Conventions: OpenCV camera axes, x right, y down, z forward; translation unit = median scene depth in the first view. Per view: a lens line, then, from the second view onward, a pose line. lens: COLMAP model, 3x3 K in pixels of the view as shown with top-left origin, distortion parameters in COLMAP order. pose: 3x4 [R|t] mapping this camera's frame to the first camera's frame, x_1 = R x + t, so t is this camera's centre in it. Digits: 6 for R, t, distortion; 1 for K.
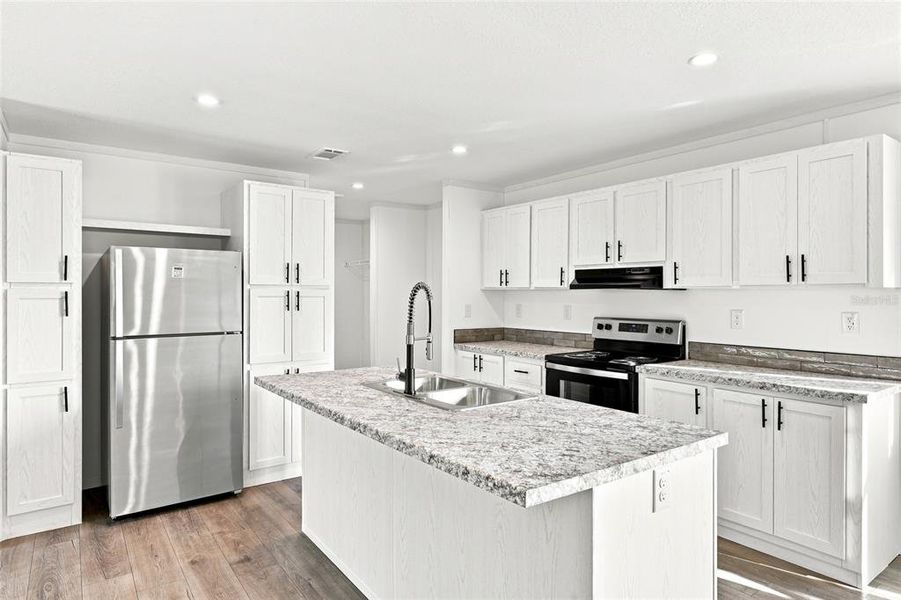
lens RADIAL K [[524.7, 0, 450.5], [0, 524.7, 300.0], [0, 0, 1]] dist [-0.005054, 0.000207]
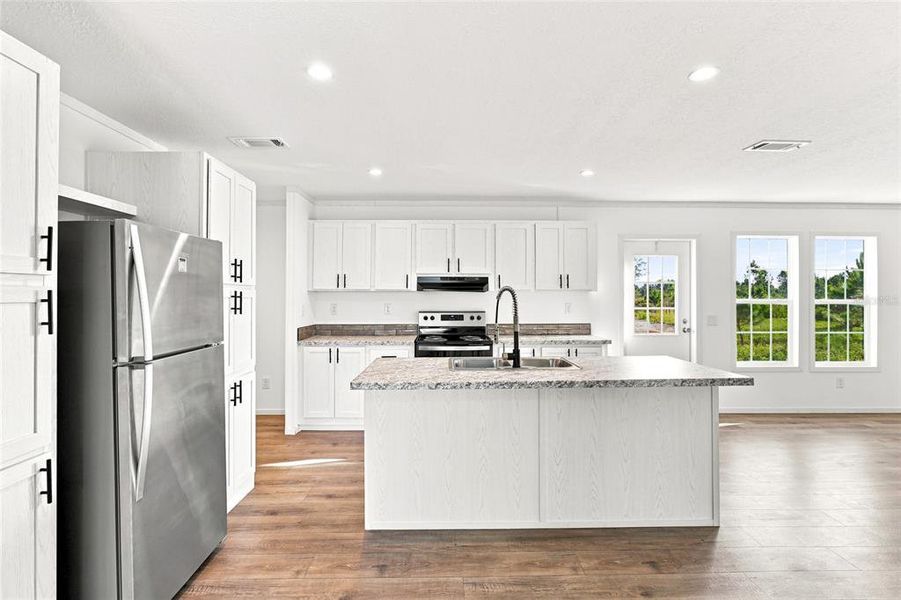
lens RADIAL K [[440.1, 0, 450.5], [0, 440.1, 300.0], [0, 0, 1]] dist [-0.002995, -0.000503]
pose [[0.578790, -0.010197, 0.815413, -0.688474], [0.009846, 0.999936, 0.005515, -0.003343], [-0.815417, 0.004837, 0.578853, 0.295395]]
